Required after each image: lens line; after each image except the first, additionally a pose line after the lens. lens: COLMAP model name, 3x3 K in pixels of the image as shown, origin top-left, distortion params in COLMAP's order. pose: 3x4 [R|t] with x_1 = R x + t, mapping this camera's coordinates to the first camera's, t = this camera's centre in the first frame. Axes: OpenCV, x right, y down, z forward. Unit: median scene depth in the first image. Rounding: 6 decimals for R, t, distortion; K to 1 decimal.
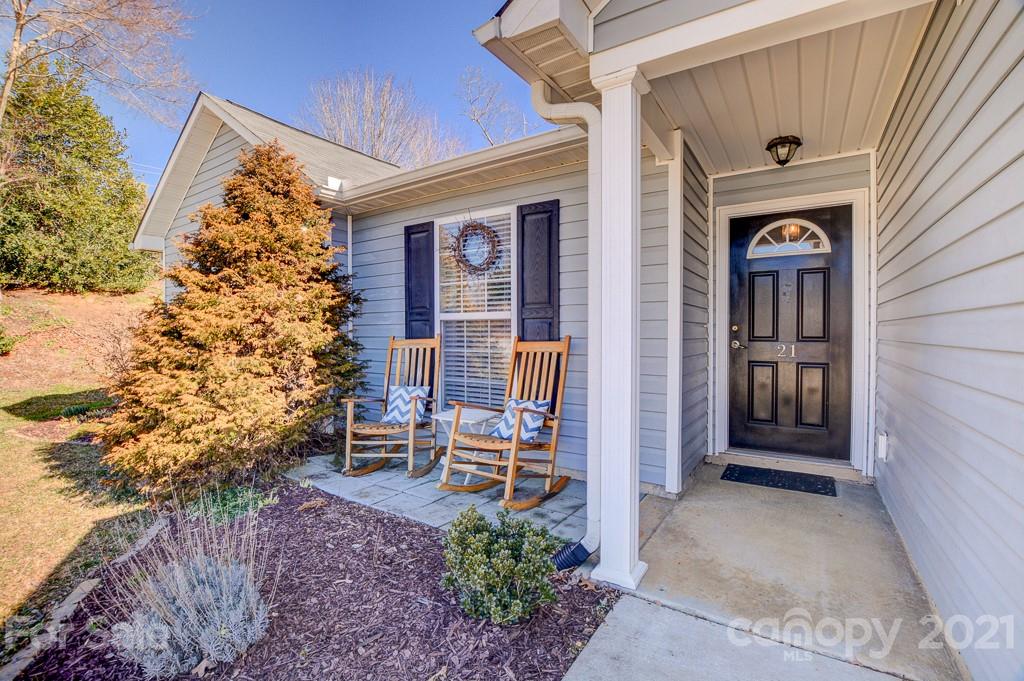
lens RADIAL K [[442.2, 0, 512.0], [0, 442.2, 340.5], [0, 0, 1]] dist [-0.027263, 0.000022]
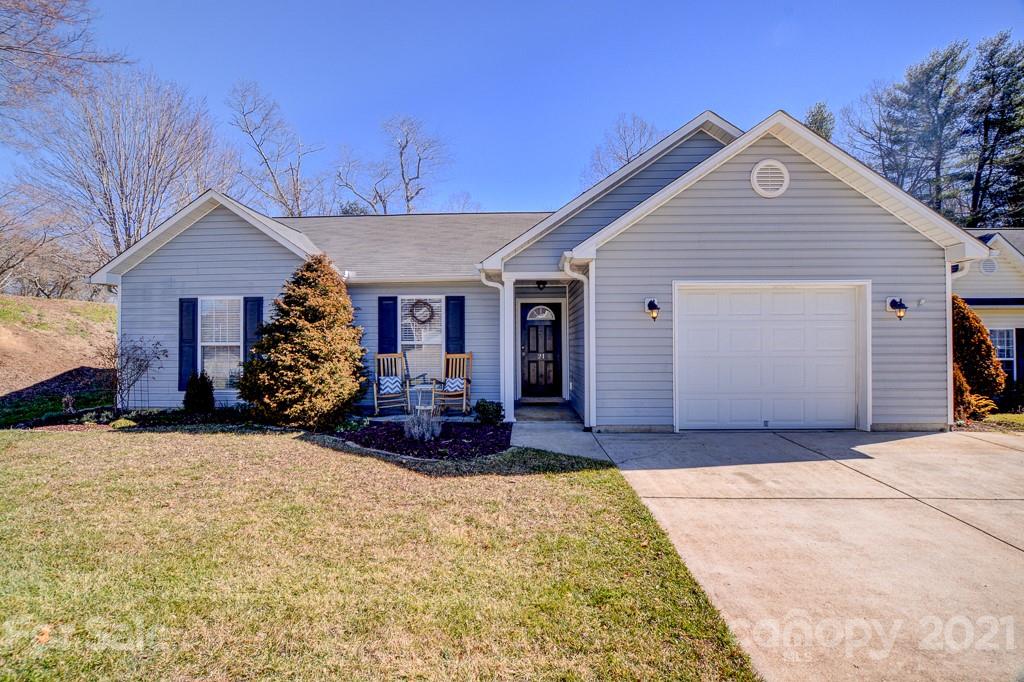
lens RADIAL K [[444.8, 0, 502.9], [0, 444.8, 340.0], [0, 0, 1]] dist [-0.031656, 0.004629]
pose [[0.860135, 0.002926, 0.510058, -0.907135], [0.014149, 0.999462, -0.029594, 0.001431], [-0.509870, 0.032672, 0.859631, -1.145252]]
